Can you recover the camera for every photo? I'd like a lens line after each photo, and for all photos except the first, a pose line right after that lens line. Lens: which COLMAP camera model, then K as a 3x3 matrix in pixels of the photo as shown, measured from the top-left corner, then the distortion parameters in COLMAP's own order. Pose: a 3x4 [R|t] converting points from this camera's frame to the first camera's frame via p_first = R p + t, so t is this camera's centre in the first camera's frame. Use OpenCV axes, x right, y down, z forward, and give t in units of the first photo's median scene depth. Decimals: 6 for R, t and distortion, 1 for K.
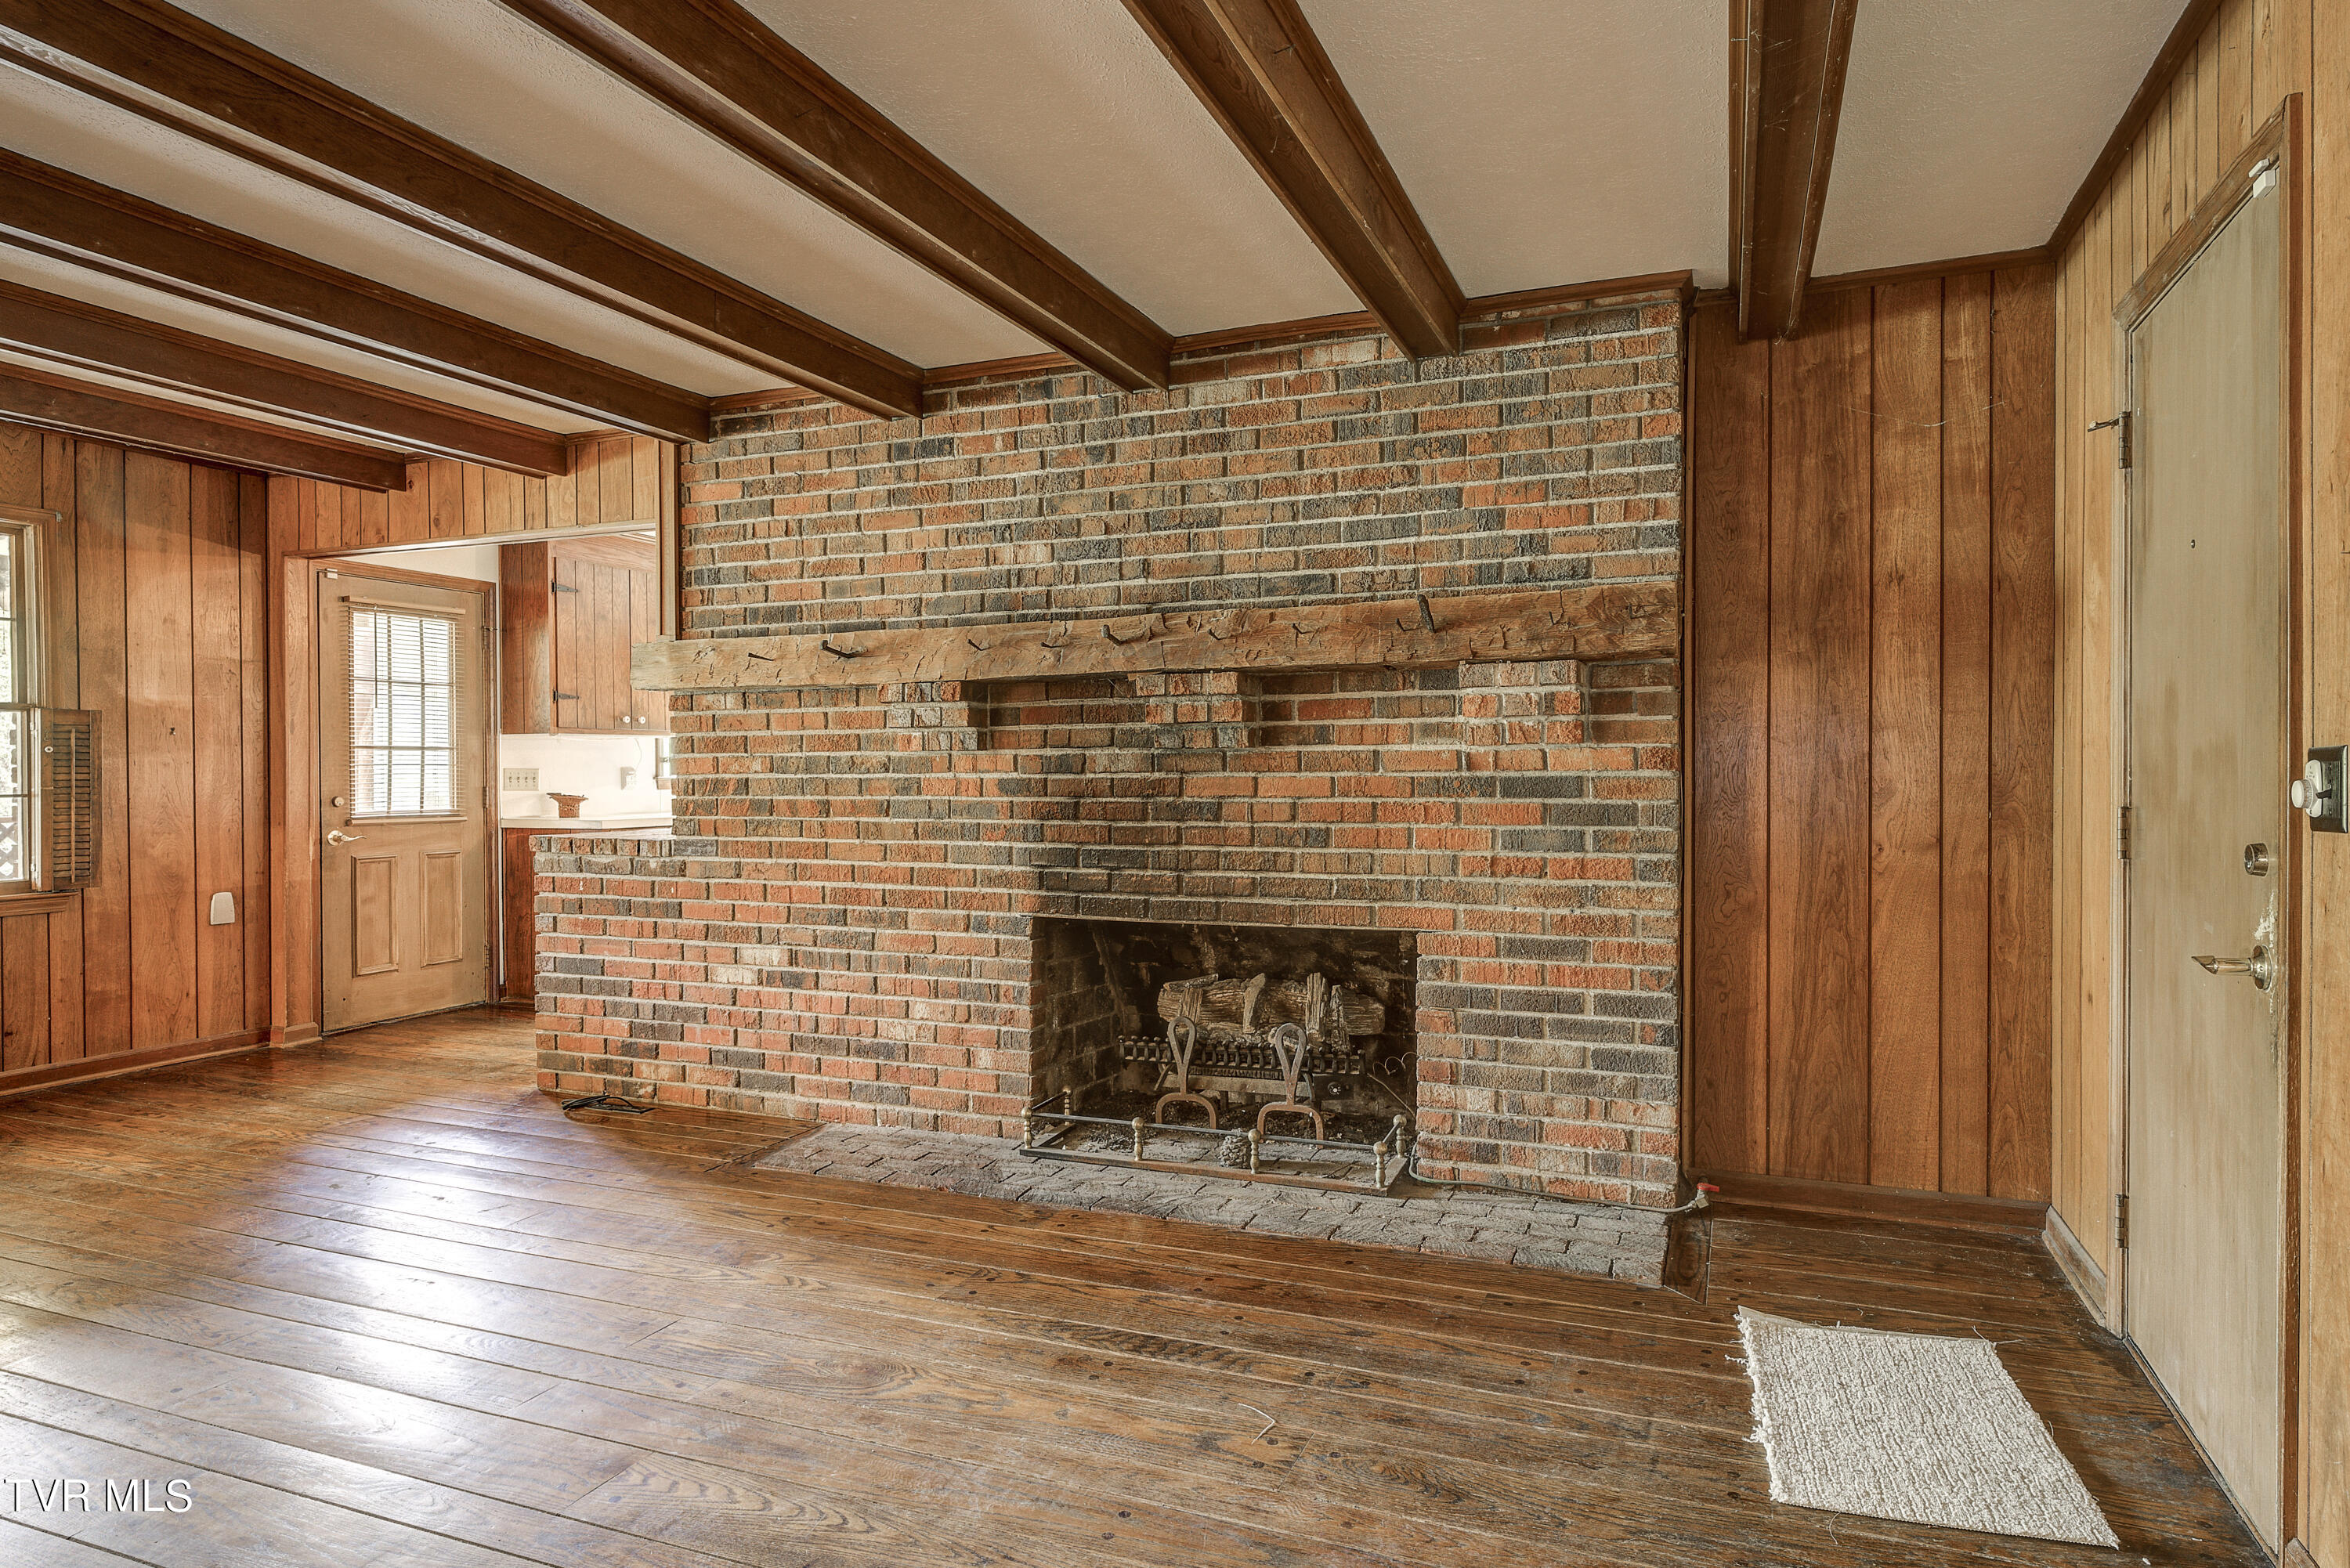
lens RADIAL K [[1308.5, 0, 1232.7], [0, 1308.5, 774.4], [0, 0, 1]] dist [0.002668, -0.001185]
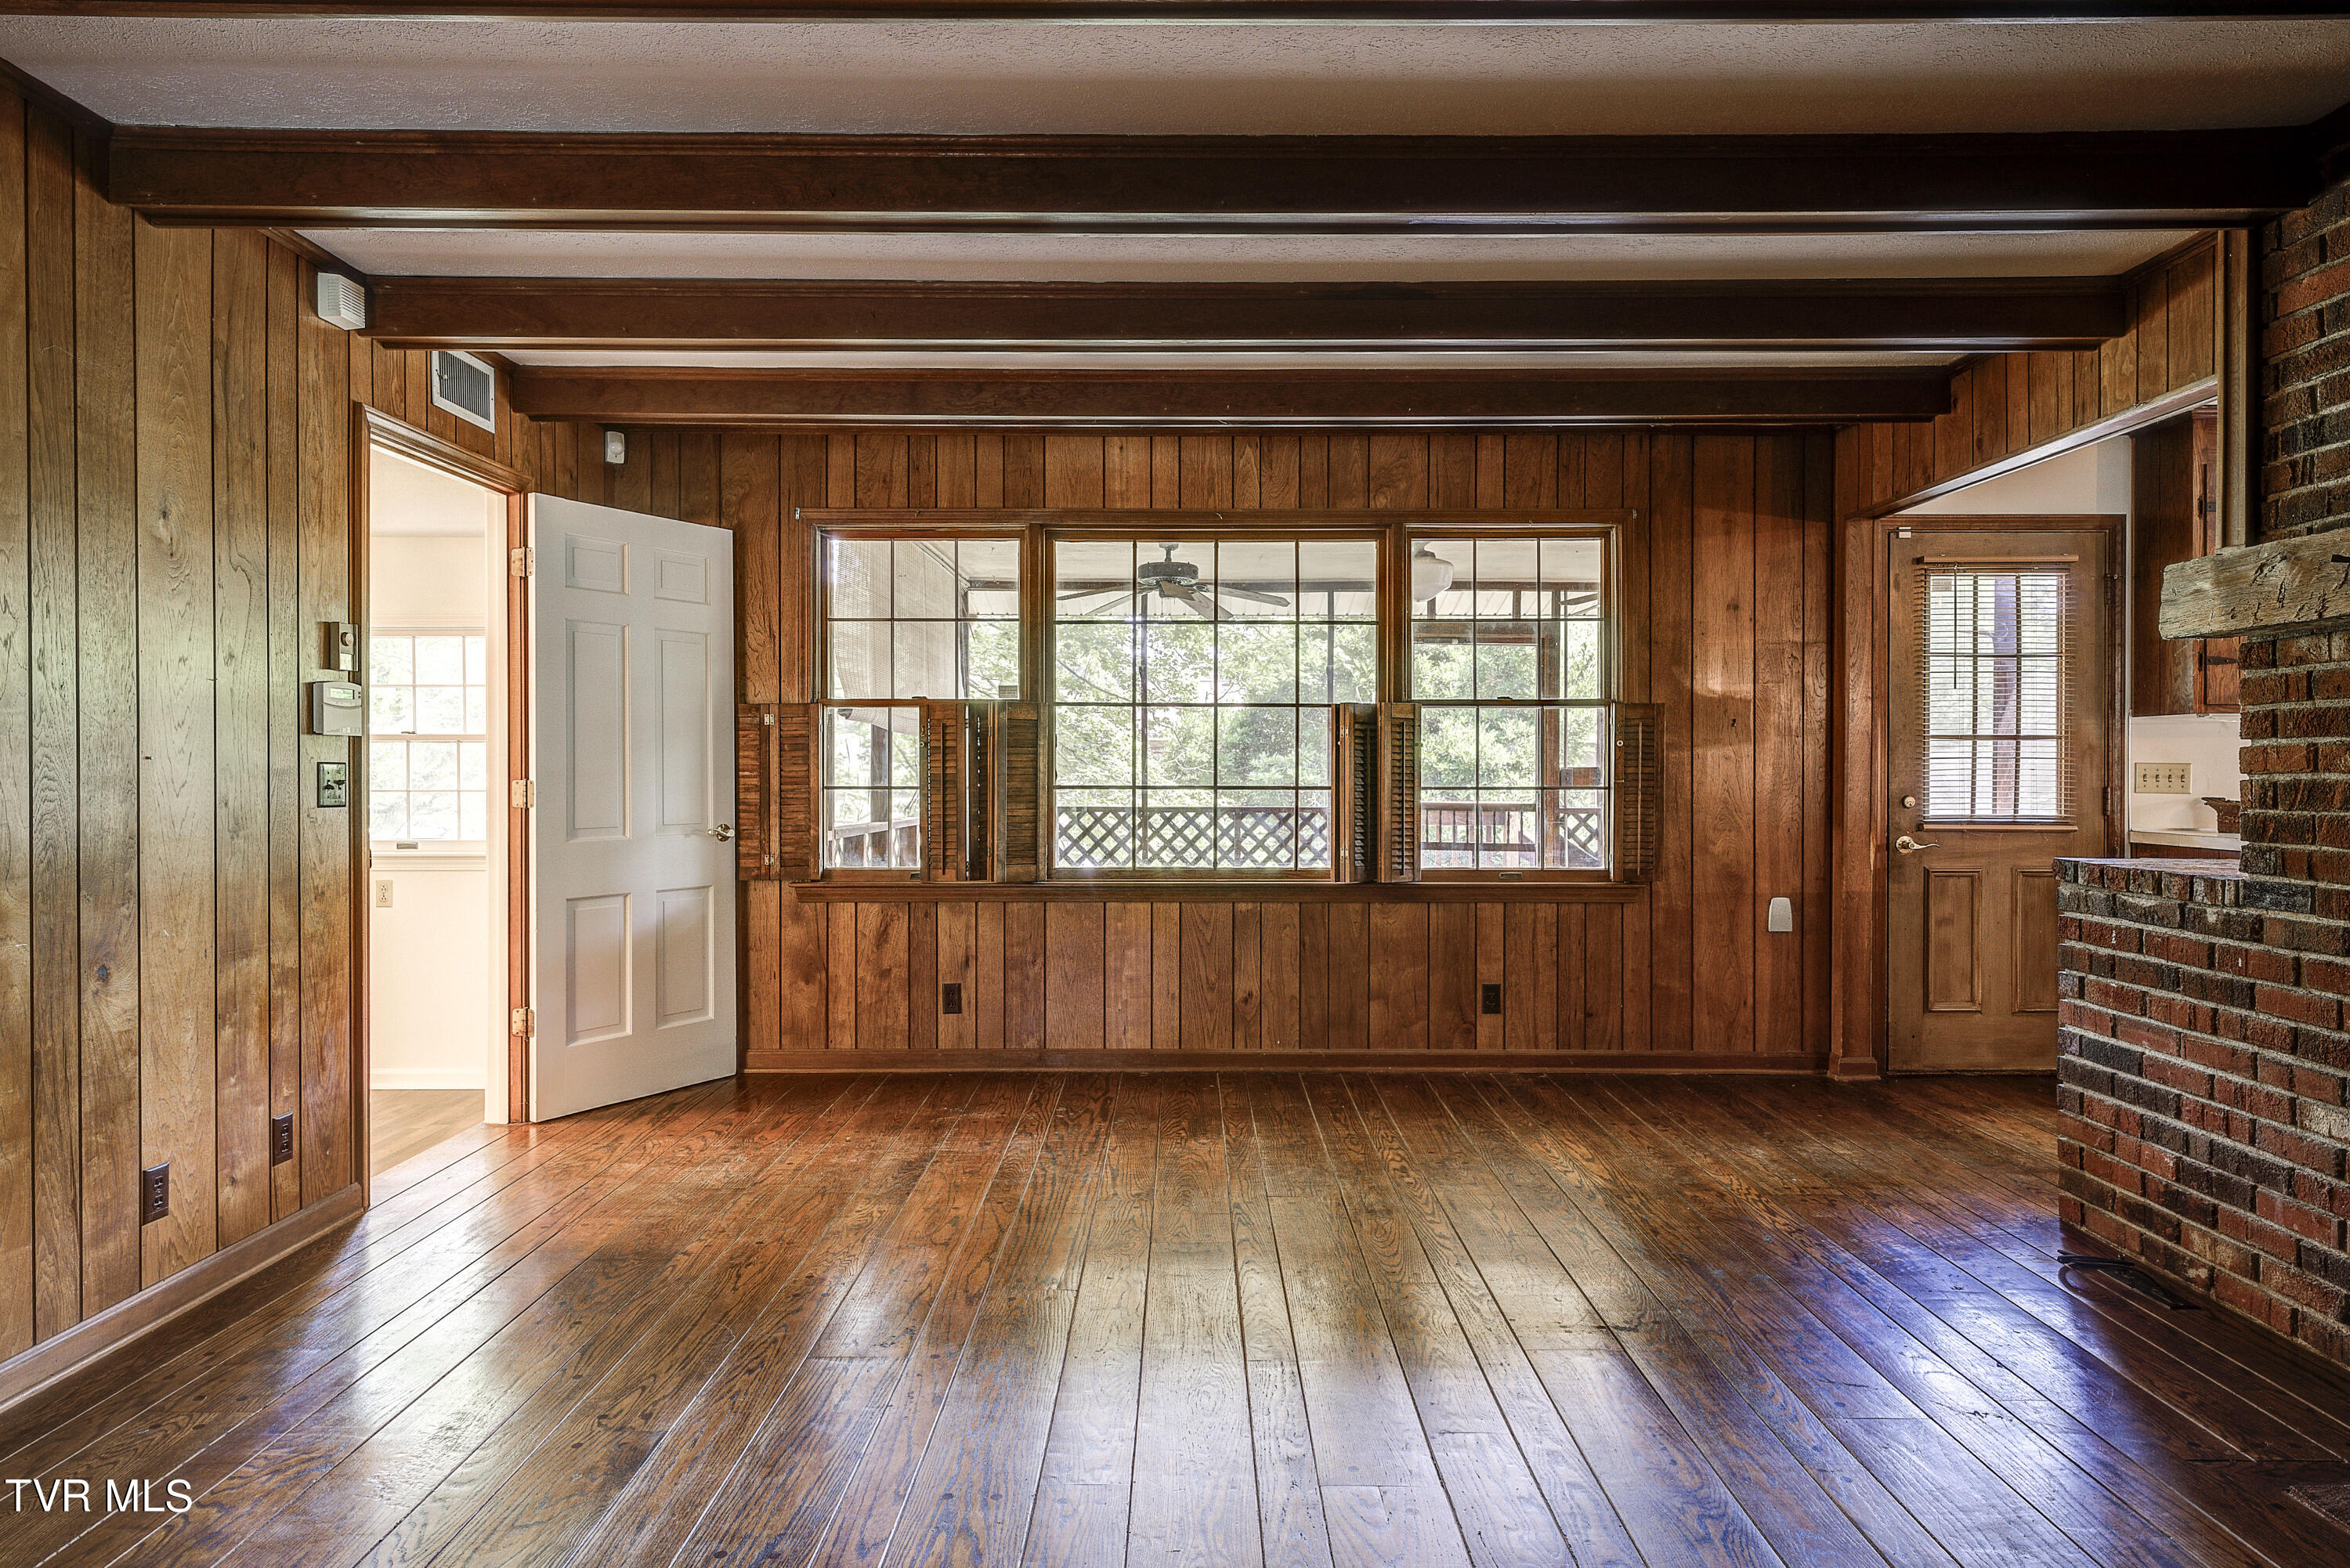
lens RADIAL K [[1435.5, 0, 1191.2], [0, 1435.5, 777.3], [0, 0, 1]] dist [0.008510, -0.003566]
pose [[0.349117, 0.011376, -0.937010, 0.030459], [-0.005830, 0.999933, 0.009968, -0.001828], [0.937061, 0.001983, 0.349160, 0.297782]]
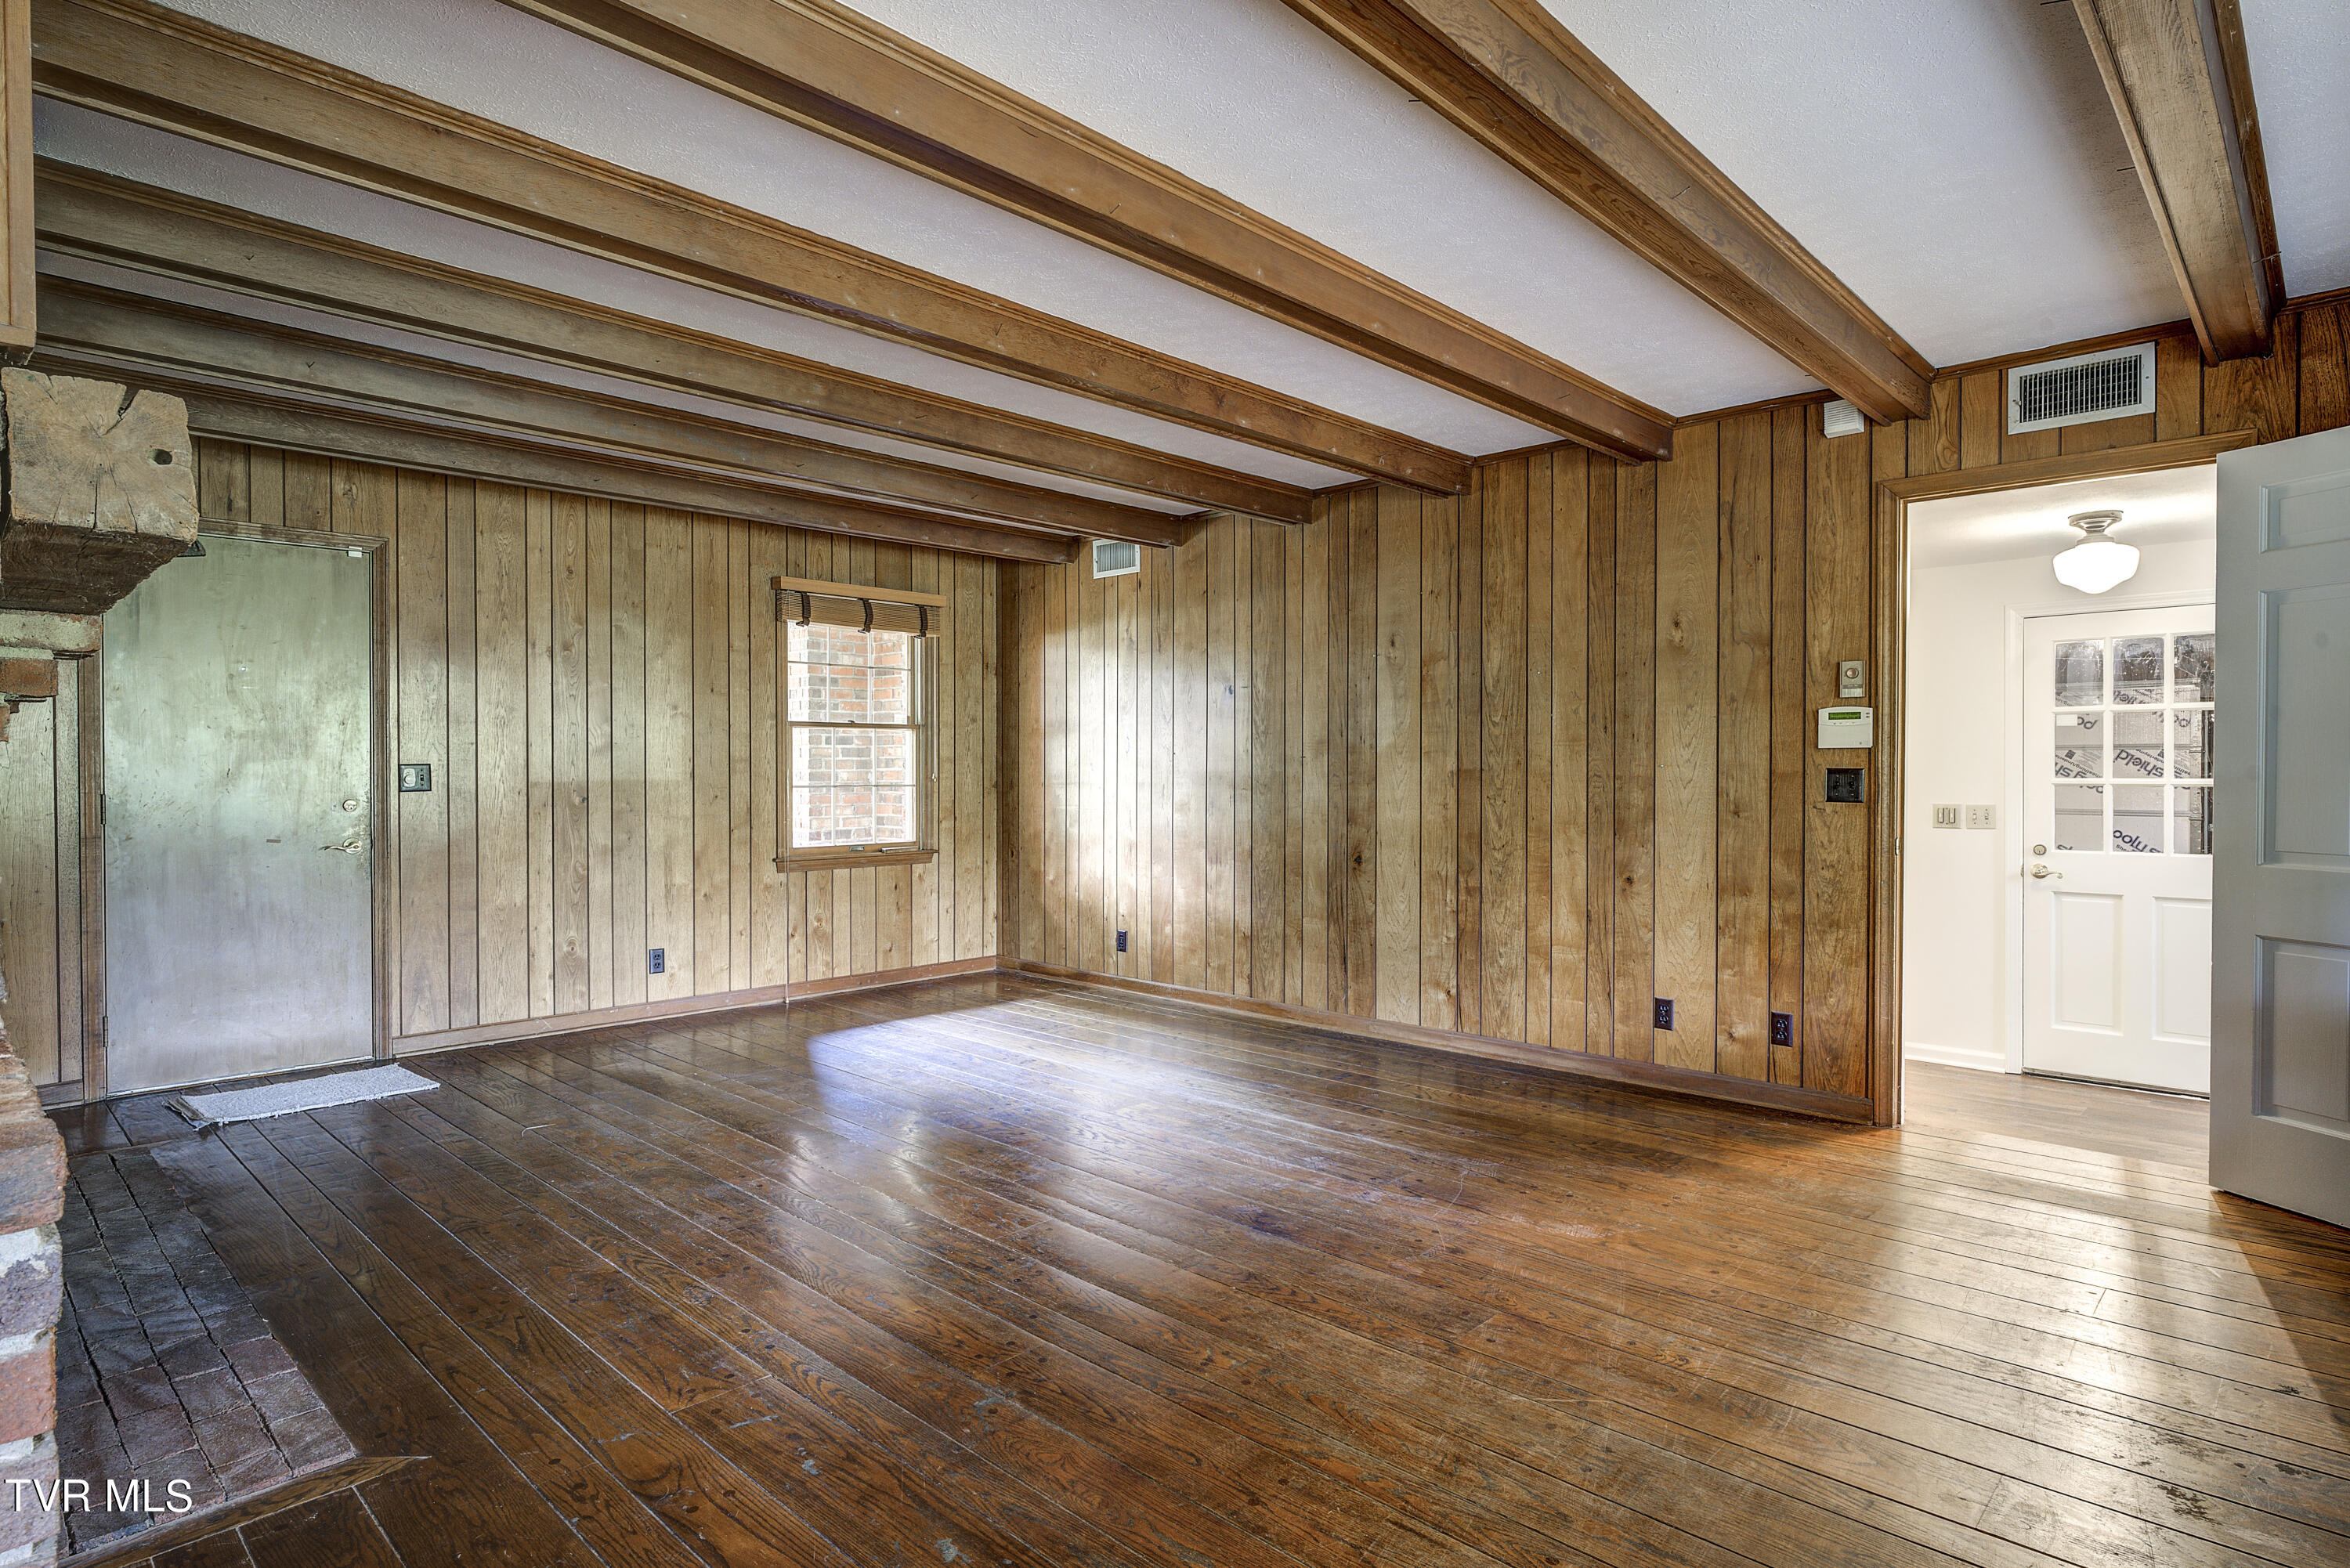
lens RADIAL K [[1225.4, 0, 1176.5], [0, 1225.4, 788.4], [0, 0, 1]] dist [0.000937, -0.000853]
pose [[-0.915344, -0.004085, 0.402651, -0.768928], [0.005426, 0.999733, 0.022477, -0.007174], [-0.402635, 0.022759, -0.915078, 1.118656]]
